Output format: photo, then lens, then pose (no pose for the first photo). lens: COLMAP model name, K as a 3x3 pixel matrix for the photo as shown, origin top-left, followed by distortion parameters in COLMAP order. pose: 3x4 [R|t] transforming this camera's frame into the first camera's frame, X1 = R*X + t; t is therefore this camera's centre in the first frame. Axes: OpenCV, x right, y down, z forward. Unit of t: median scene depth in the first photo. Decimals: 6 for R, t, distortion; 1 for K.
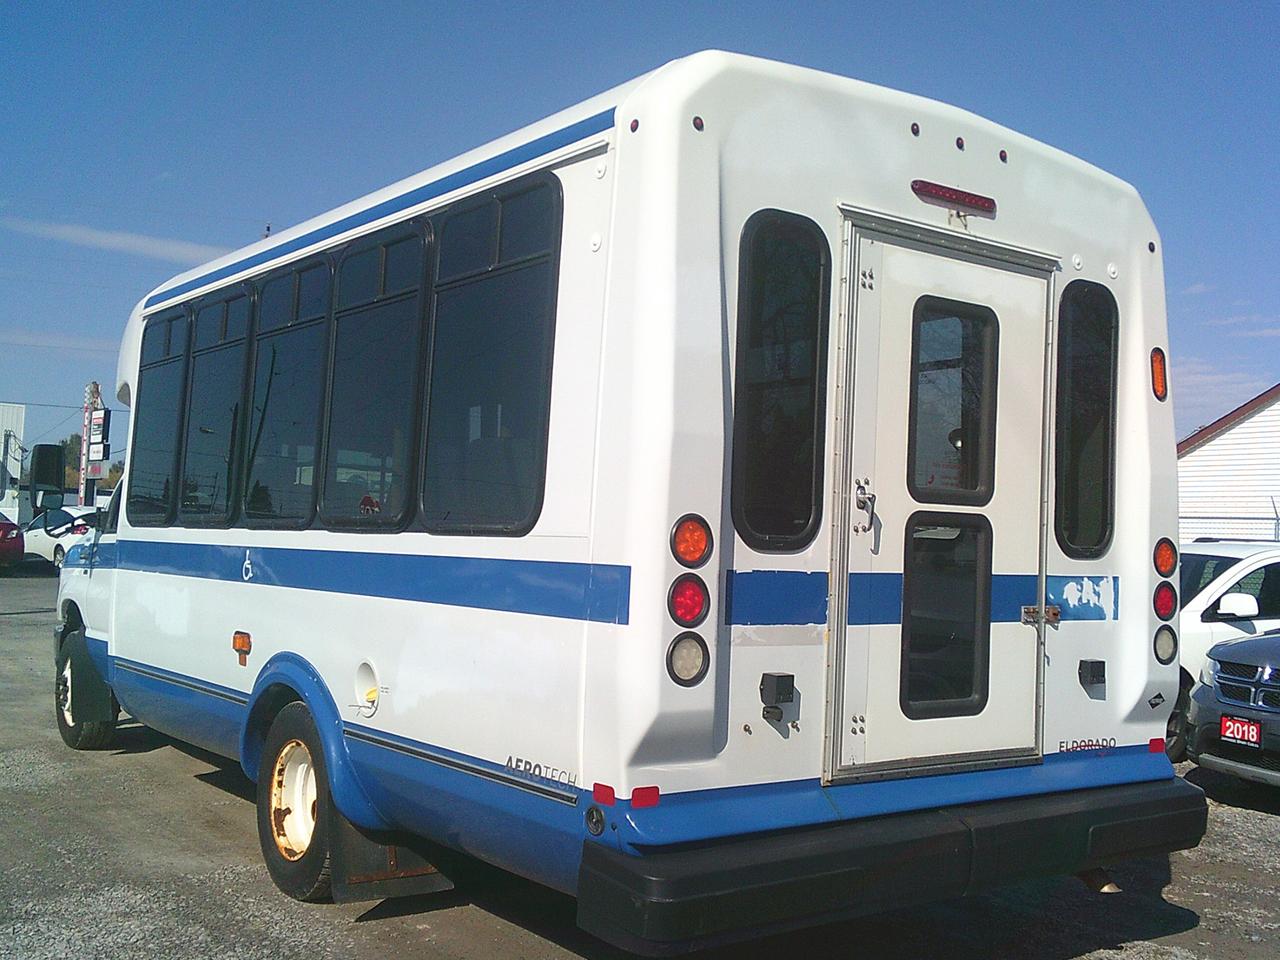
lens RADIAL K [[1327.7, 0, 648.4], [0, 1327.7, 481.0], [0, 0, 1]] dist [0.063244, 0.000000]
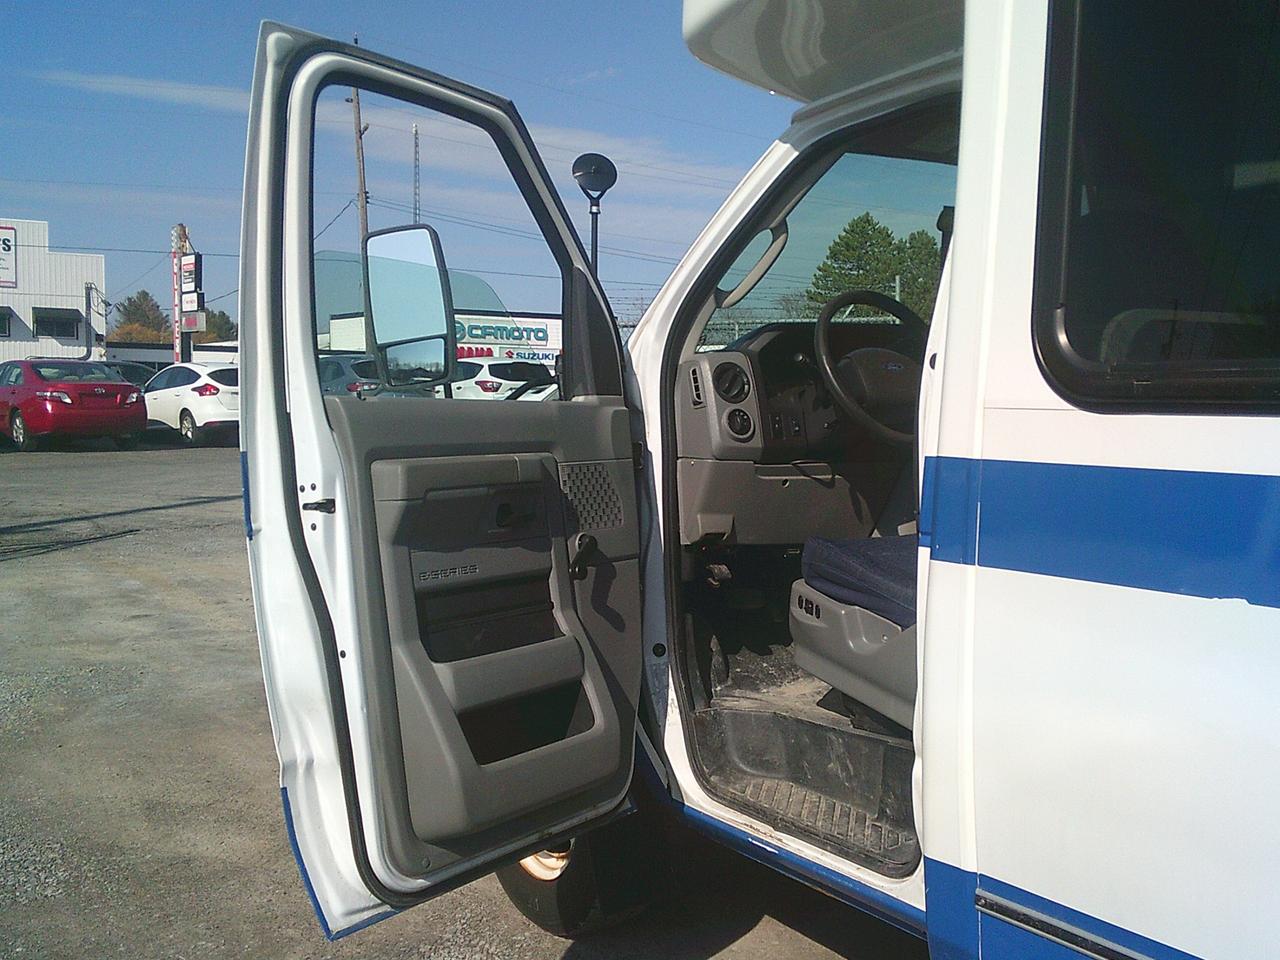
lens RADIAL K [[1327.7, 0, 640.1], [0, 1327.7, 483.5], [0, 0, 1]] dist [0.063244, 0.000000]
pose [[0.998256, -0.029601, -0.051072, -0.064777], [0.035593, 0.992047, 0.120733, 0.001540], [0.047092, -0.122340, 0.991370, 0.102355]]
